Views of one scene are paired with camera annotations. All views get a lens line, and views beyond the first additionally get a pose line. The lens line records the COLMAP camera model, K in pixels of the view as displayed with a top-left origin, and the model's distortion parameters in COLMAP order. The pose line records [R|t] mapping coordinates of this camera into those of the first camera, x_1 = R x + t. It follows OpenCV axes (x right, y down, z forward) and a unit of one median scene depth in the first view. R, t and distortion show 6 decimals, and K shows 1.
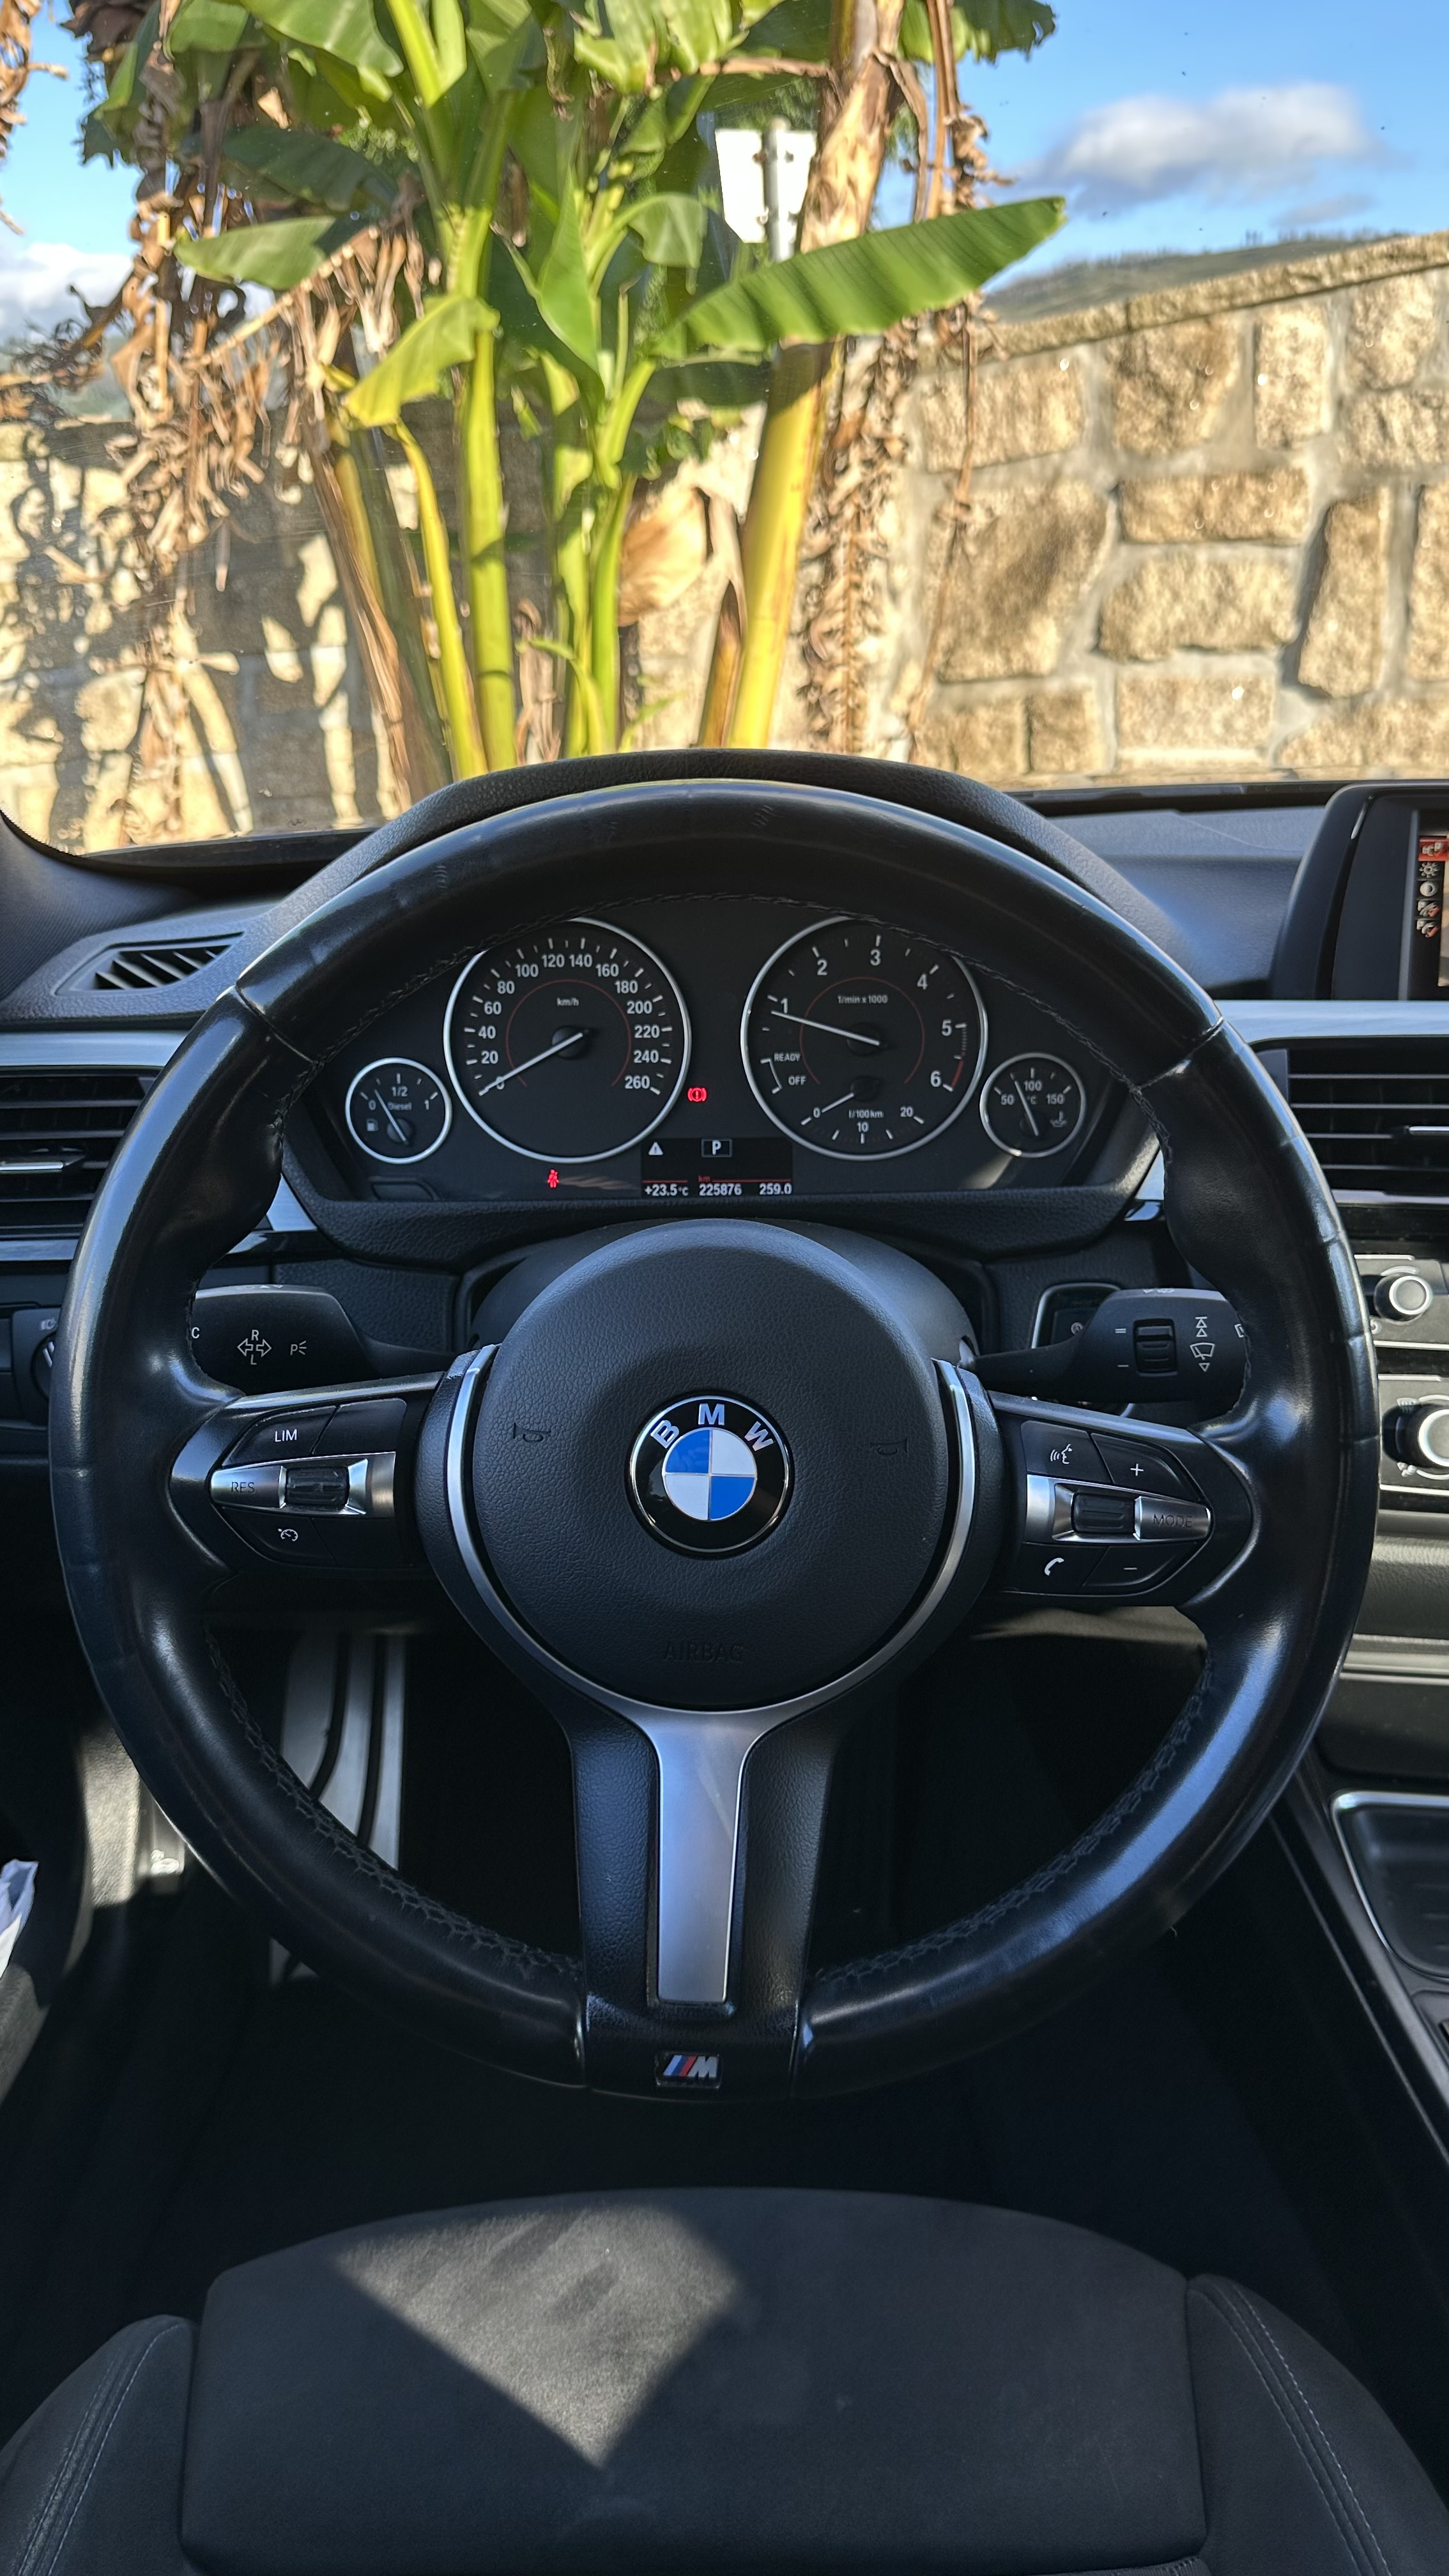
lens RADIAL K [[1868.0, 0, 724.5], [0, 1868.0, 1288.0], [0, 0, 1]] dist [-0.006962, -0.003831]
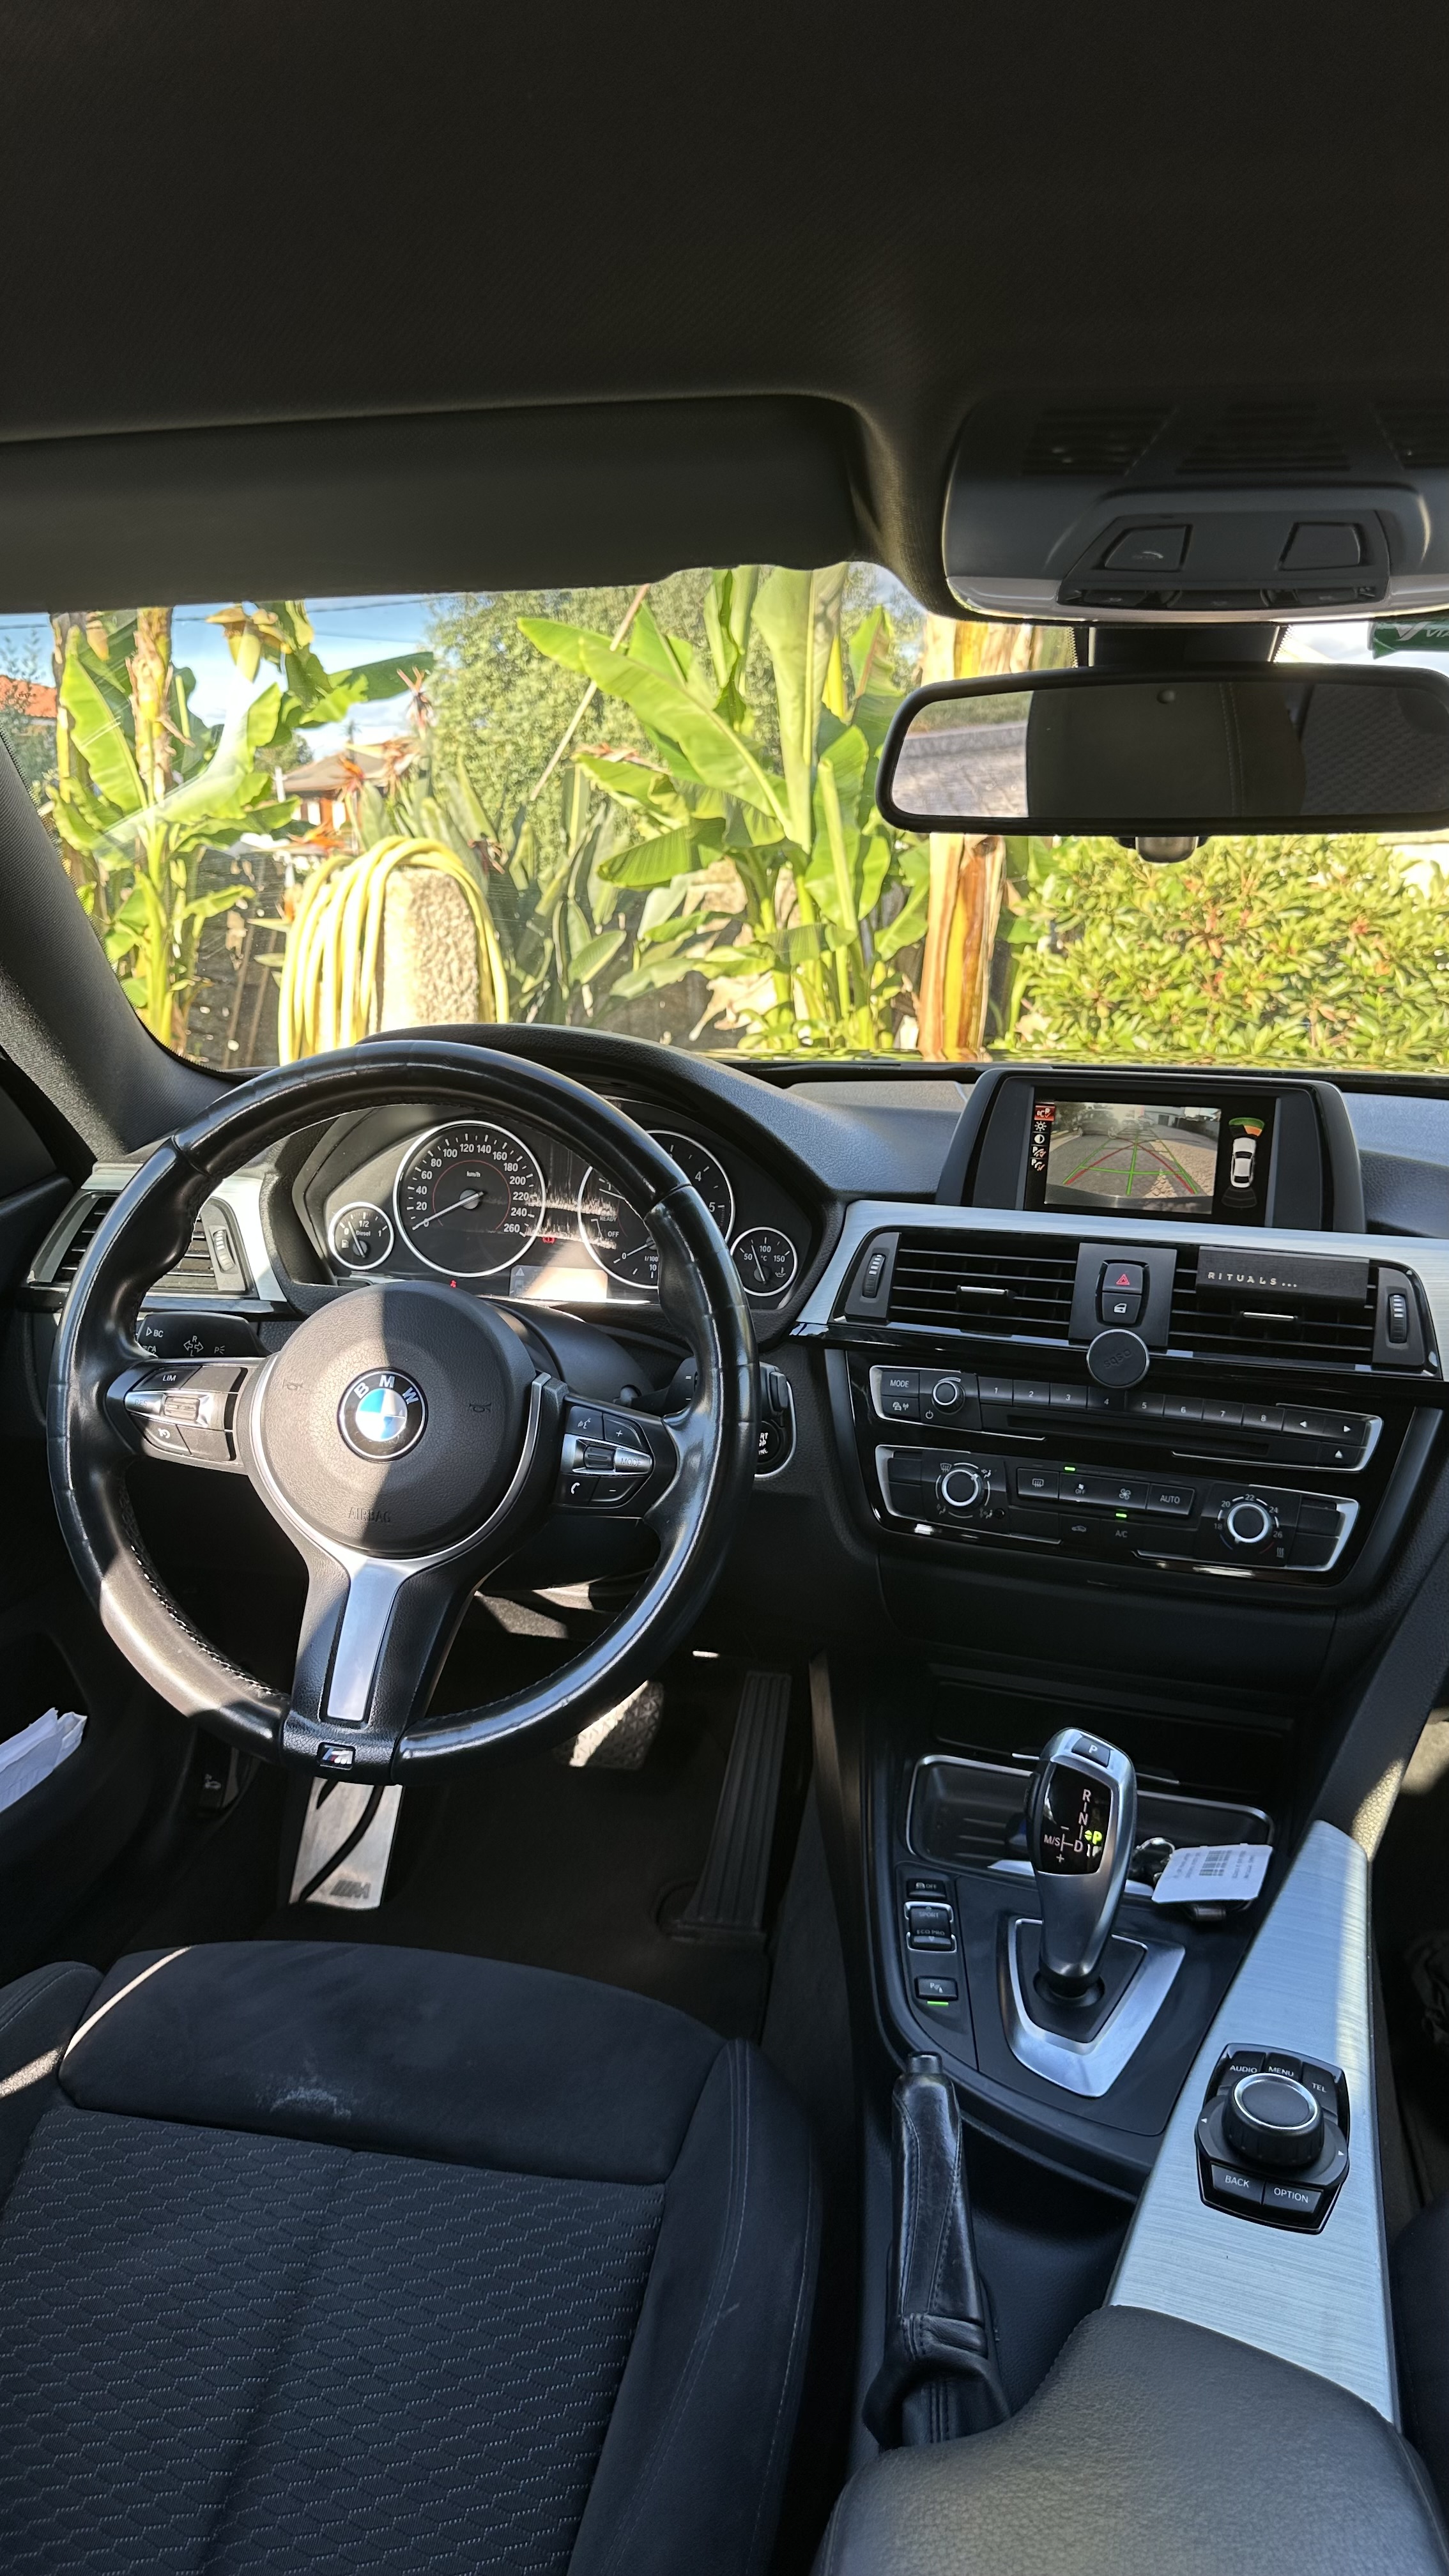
lens RADIAL K [[1808.0, 0, 718.9], [0, 1808.0, 1302.4], [0, 0, 1]] dist [0.231240, -0.548836]
pose [[0.981076, 0.075369, -0.178353, 0.080118], [-0.095707, 0.989499, -0.108315, 0.019735], [0.168317, 0.123335, 0.977987, -0.088786]]
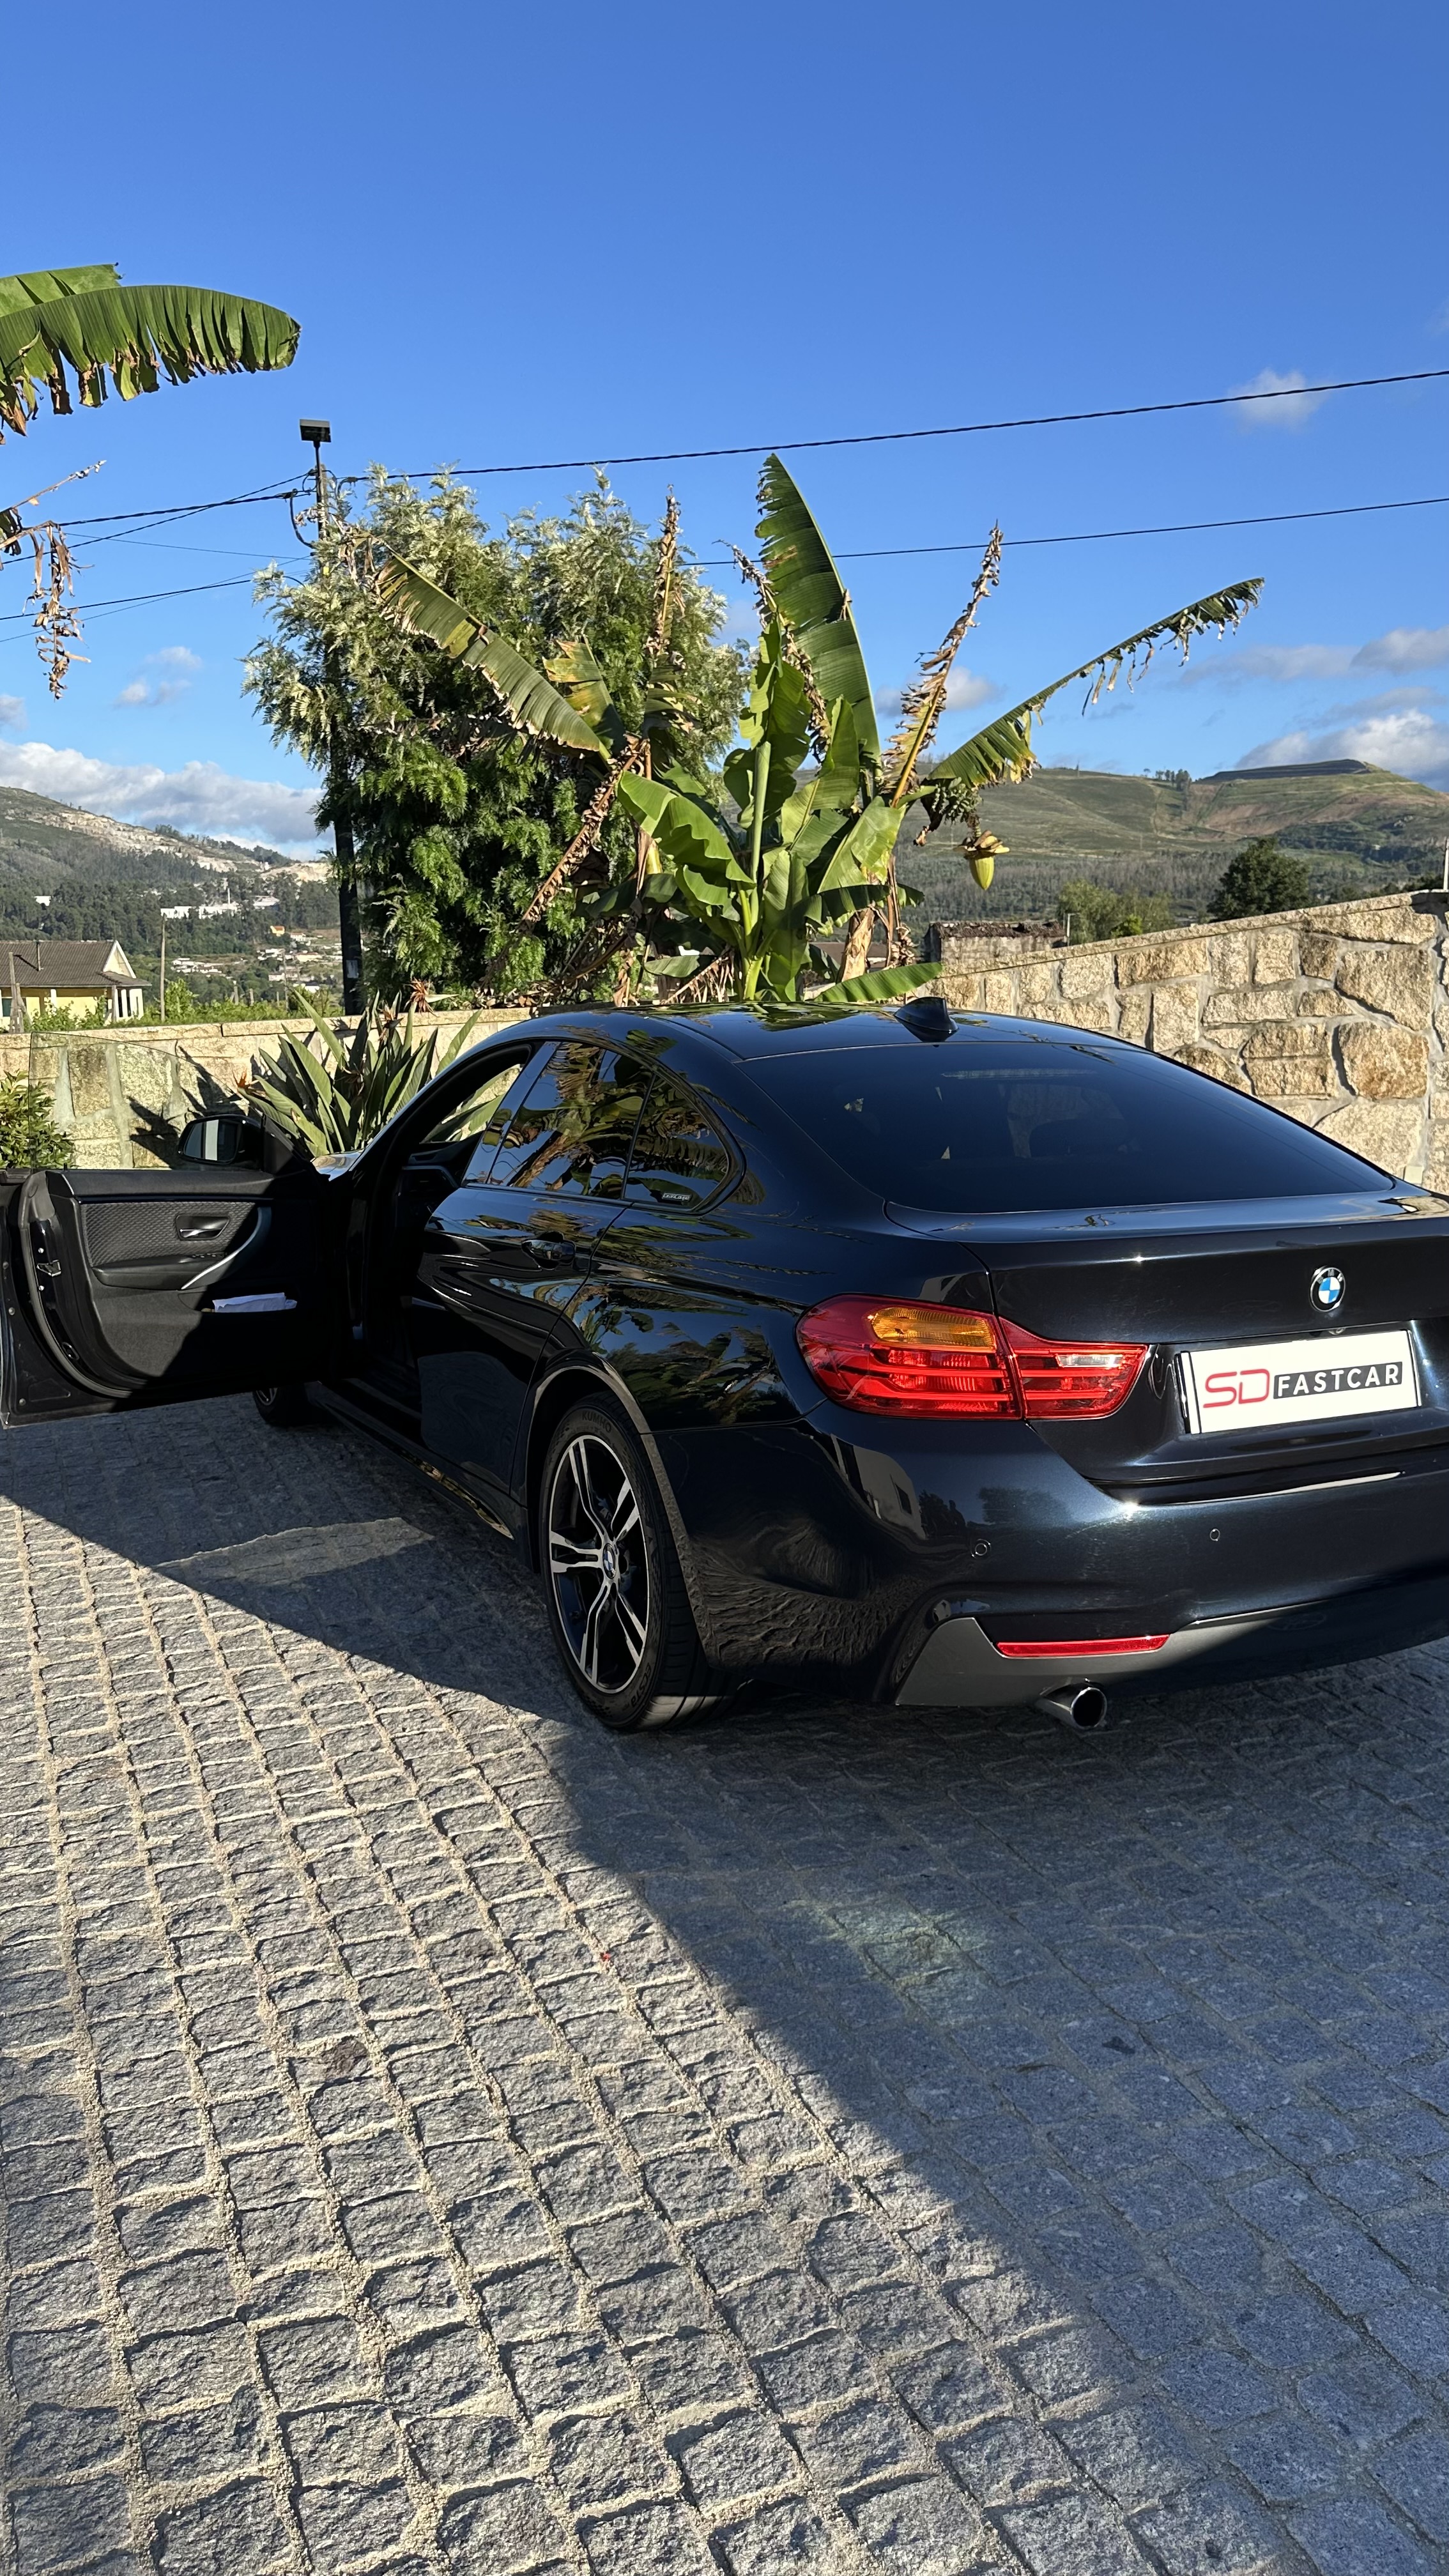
lens RADIAL K [[1810.9, 0, 712.3], [0, 1810.9, 1303.1], [0, 0, 1]] dist [0.171439, -0.325252]
pose [[0.984511, -0.008112, 0.175135, -0.568838], [0.045453, 0.976584, -0.210280, 0.469616], [-0.169329, 0.214984, 0.961826, -1.362825]]
